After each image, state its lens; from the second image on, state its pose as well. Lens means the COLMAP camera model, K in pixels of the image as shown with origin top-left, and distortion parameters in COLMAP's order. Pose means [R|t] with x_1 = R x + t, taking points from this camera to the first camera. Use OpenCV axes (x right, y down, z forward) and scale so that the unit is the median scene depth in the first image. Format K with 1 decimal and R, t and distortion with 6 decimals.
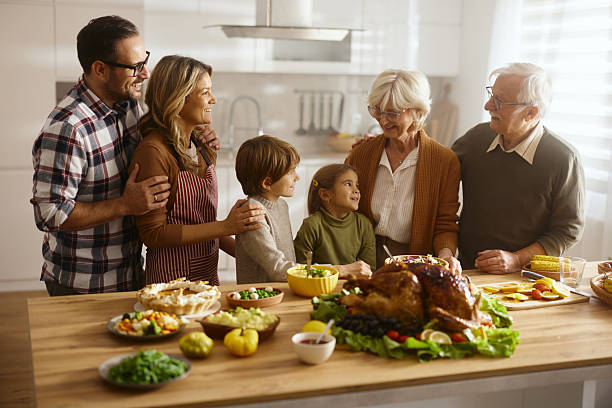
lens RADIAL K [[943.2, 0, 306.0], [0, 943.2, 204.0], [0, 0, 1]] dist [-0.024910, -0.013789]
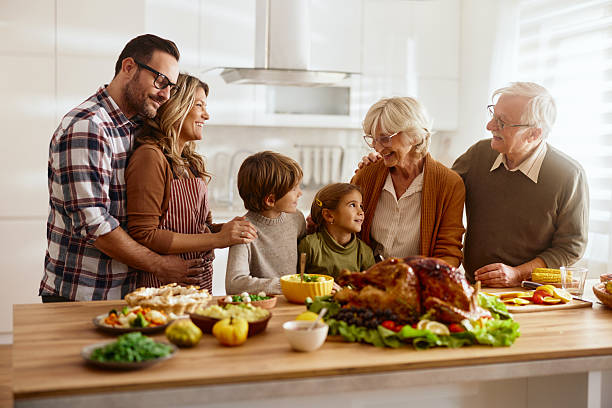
lens RADIAL K [[943.2, 0, 306.0], [0, 943.2, 204.0], [0, 0, 1]] dist [-0.024910, -0.013789]
pose [[0.999964, -0.006665, -0.005272, 0.013774], [0.006134, 0.995456, -0.095024, 0.103902], [0.005881, 0.094988, 0.995461, 0.027401]]
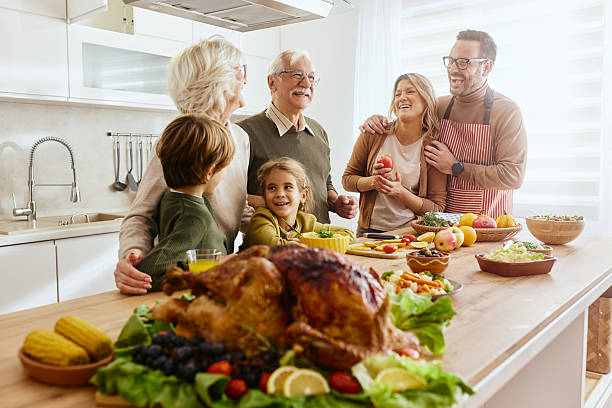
lens RADIAL K [[649.4, 0, 313.7], [0, 649.4, 202.9], [0, 0, 1]] dist [-0.008182, -0.005249]
pose [[0.996512, -0.019077, -0.081235, 0.174207], [0.012866, 0.997002, -0.076301, 0.070339], [0.082447, 0.074989, 0.993770, 0.629332]]
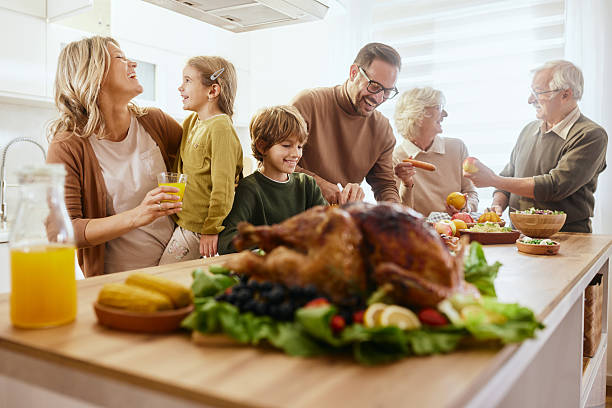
lens RADIAL K [[651.2, 0, 306.0], [0, 651.2, 204.0], [0, 0, 1]] dist [-0.009728, 0.013935]
pose [[0.999579, -0.015196, 0.024717, 0.079958], [0.018069, 0.992544, -0.120537, 0.118451], [-0.022701, 0.120933, 0.992401, 0.608403]]
